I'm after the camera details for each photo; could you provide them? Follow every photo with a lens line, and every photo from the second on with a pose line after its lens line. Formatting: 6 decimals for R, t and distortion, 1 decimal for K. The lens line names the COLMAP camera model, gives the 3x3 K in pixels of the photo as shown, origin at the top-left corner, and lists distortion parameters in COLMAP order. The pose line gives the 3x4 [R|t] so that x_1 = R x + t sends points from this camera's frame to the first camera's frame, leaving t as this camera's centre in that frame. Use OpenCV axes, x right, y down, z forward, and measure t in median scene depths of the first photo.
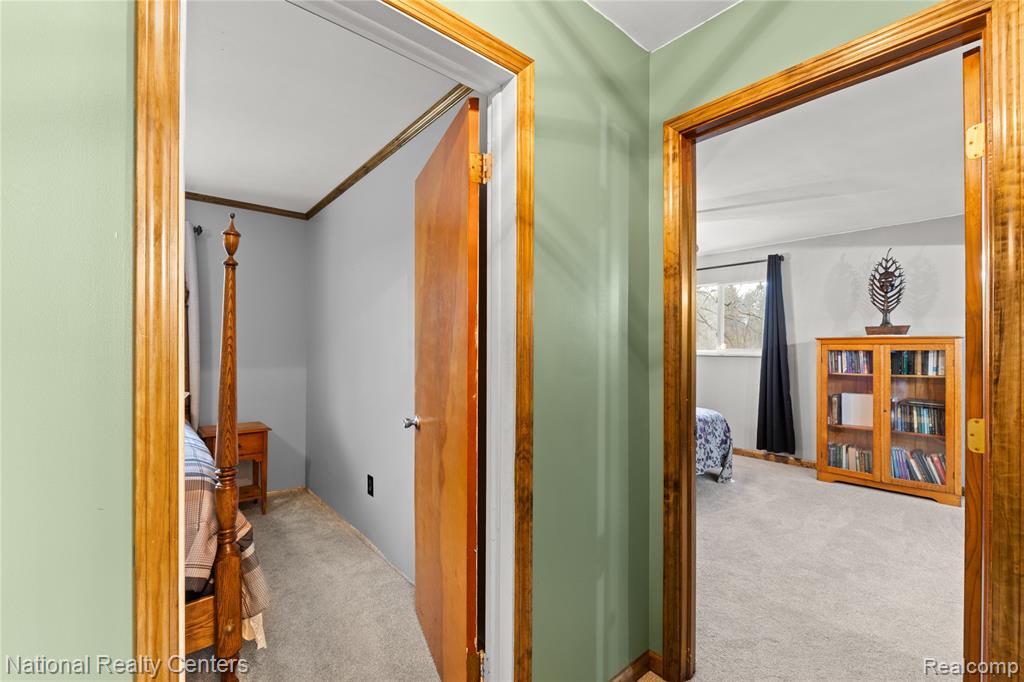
lens RADIAL K [[430.1, 0, 509.5], [0, 430.1, 344.7], [0, 0, 1]] dist [-0.009311, -0.000284]
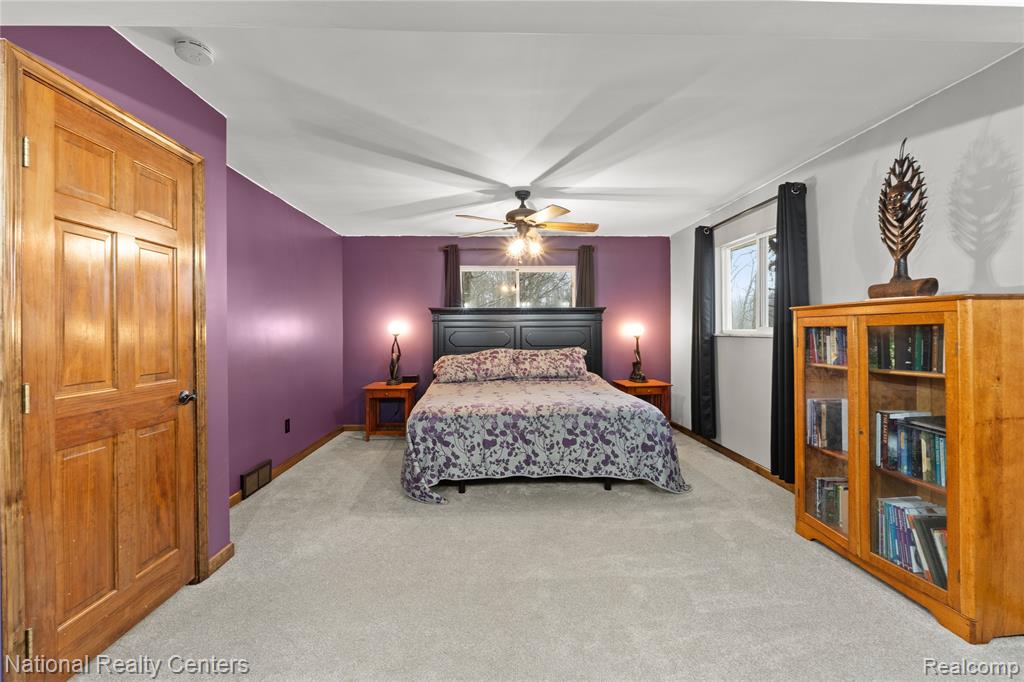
lens RADIAL K [[430.1, 0, 509.9], [0, 430.1, 333.9], [0, 0, 1]] dist [-0.009311, -0.000284]
pose [[0.790783, -0.005846, -0.612069, 0.817576], [0.014193, 0.999861, 0.008787, 0.012246], [0.611933, -0.015635, 0.790755, 0.250217]]
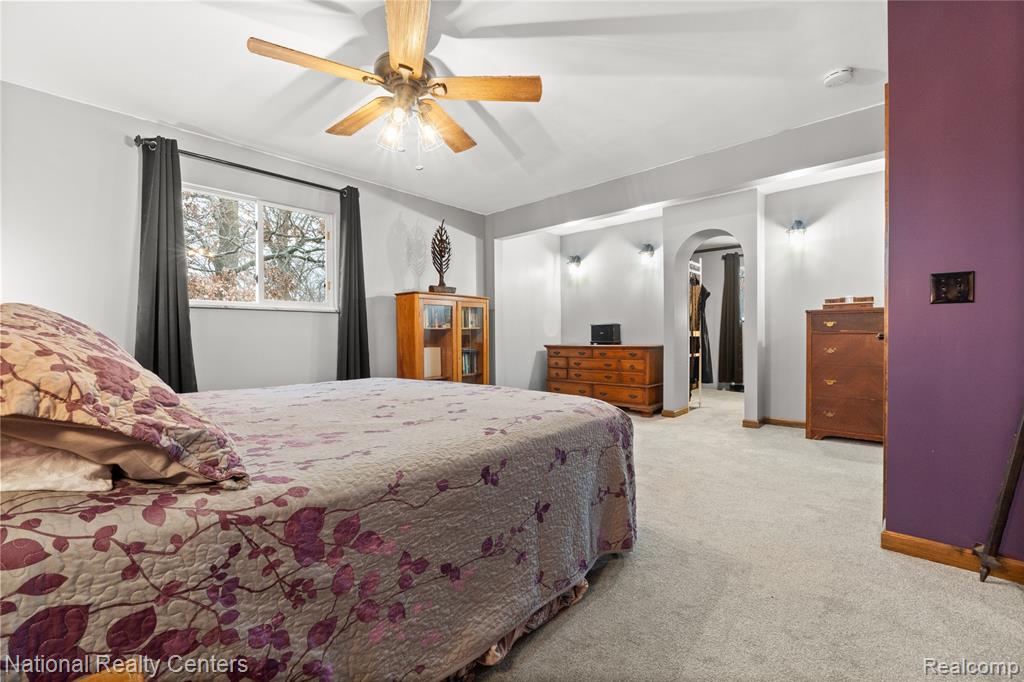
lens RADIAL K [[430.1, 0, 508.0], [0, 430.1, 334.1], [0, 0, 1]] dist [-0.009311, -0.000284]
pose [[-0.139516, -0.023167, 0.989949, -0.284242], [-0.002513, 0.999731, 0.023042, 0.056298], [-0.990217, 0.000727, -0.139537, 0.982369]]
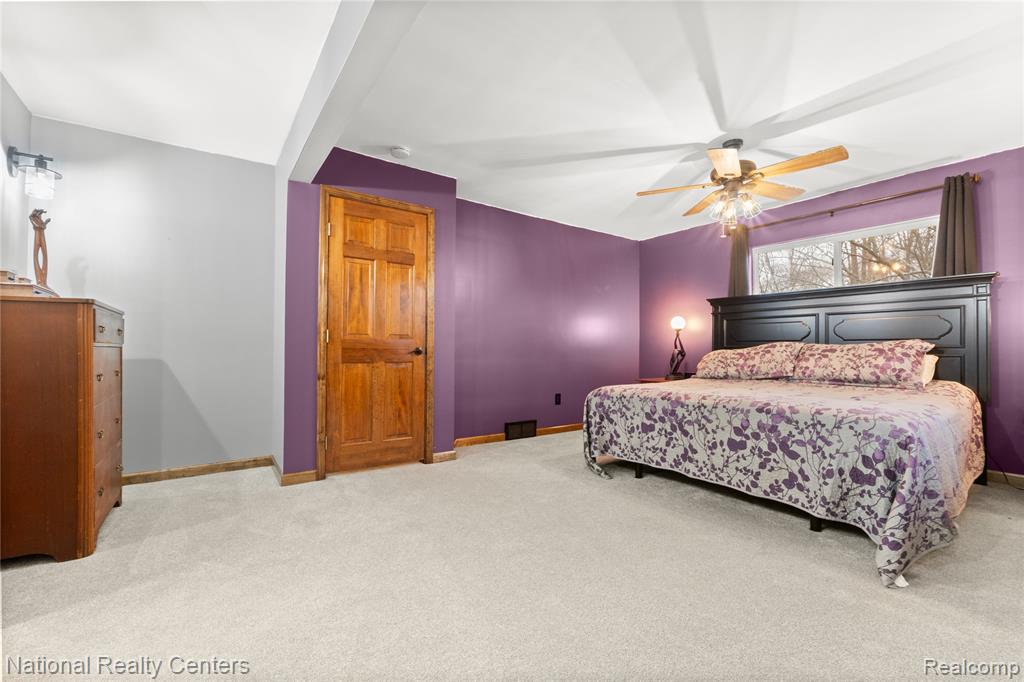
lens RADIAL K [[430.1, 0, 517.3], [0, 430.1, 347.0], [0, 0, 1]] dist [-0.009311, -0.000284]
pose [[-0.076935, -0.017246, -0.996887, 1.060468], [-0.000825, 0.999851, -0.017234, 0.093691], [0.997036, -0.000504, -0.076938, 0.682734]]
